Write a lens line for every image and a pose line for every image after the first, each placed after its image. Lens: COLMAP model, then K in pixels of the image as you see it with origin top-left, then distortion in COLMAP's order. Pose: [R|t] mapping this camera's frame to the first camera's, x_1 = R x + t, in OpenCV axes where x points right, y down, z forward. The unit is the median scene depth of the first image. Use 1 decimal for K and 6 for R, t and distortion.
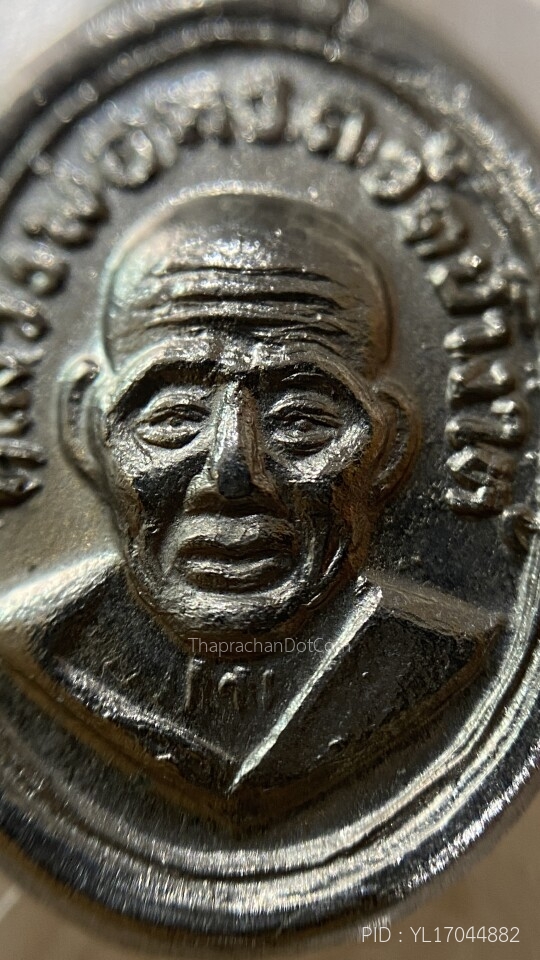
lens RADIAL K [[1287.7, 0, 269.1], [0, 1287.7, 476.6], [0, 0, 1]] dist [0.121884, 0.000000]
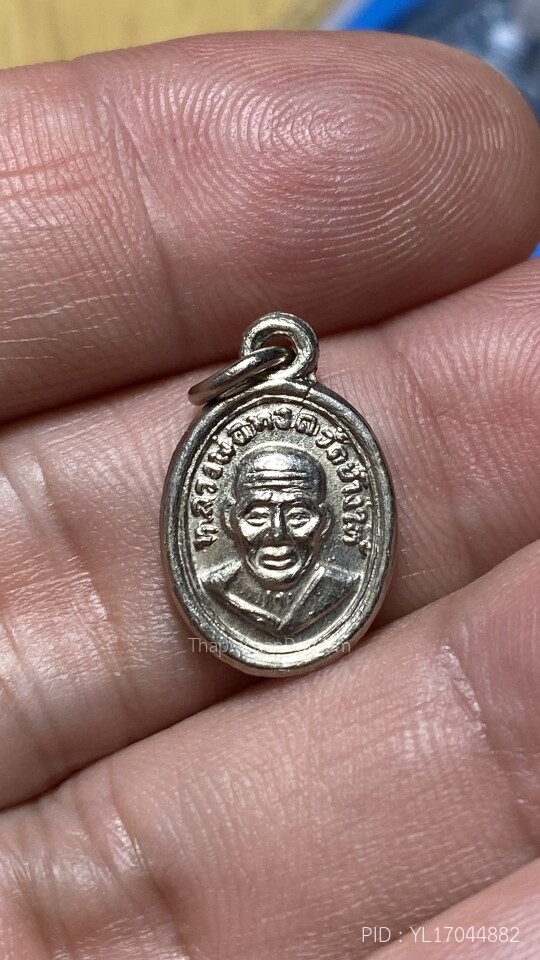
lens RADIAL K [[1736.5, 0, 270.6], [0, 1736.5, 480.5], [0, 0, 1]] dist [-0.045115, 0.000000]
pose [[0.995731, -0.022984, 0.089395, -0.429676], [0.021748, 0.999654, 0.014771, -0.199340], [-0.089704, -0.012763, 0.995887, -3.329958]]
